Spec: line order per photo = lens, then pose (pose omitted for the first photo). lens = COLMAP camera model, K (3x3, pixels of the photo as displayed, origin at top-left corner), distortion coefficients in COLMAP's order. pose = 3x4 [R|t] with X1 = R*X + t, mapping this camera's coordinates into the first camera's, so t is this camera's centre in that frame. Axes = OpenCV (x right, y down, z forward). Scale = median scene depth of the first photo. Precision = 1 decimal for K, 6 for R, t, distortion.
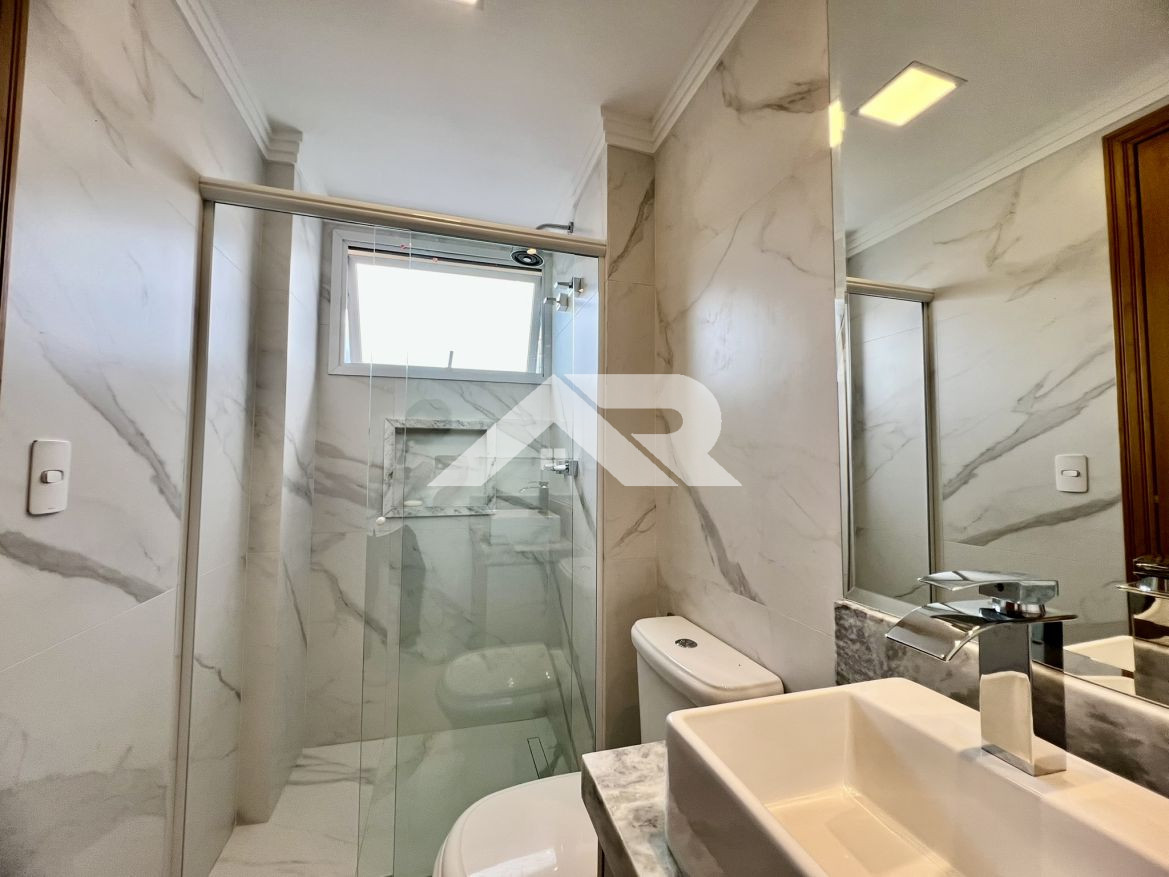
lens RADIAL K [[476.8, 0, 588.0], [0, 476.8, 436.6], [0, 0, 1]] dist [-0.000332, 0.000309]
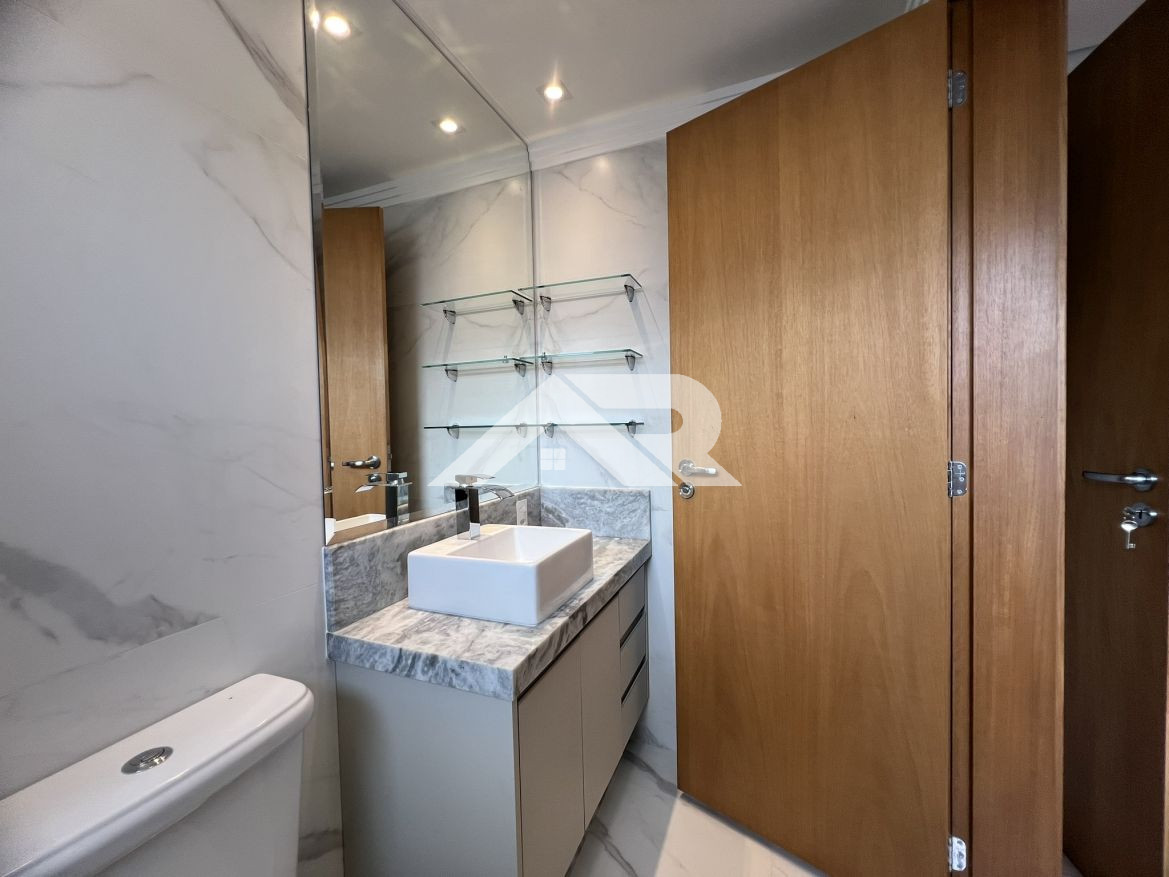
lens RADIAL K [[476.8, 0, 586.5], [0, 476.8, 437.5], [0, 0, 1]] dist [-0.000332, 0.000309]
pose [[-0.778883, -0.009483, 0.627098, -0.806868], [-0.020355, 0.999741, -0.010163, 0.051153], [-0.626839, -0.020681, -0.778874, 1.585820]]
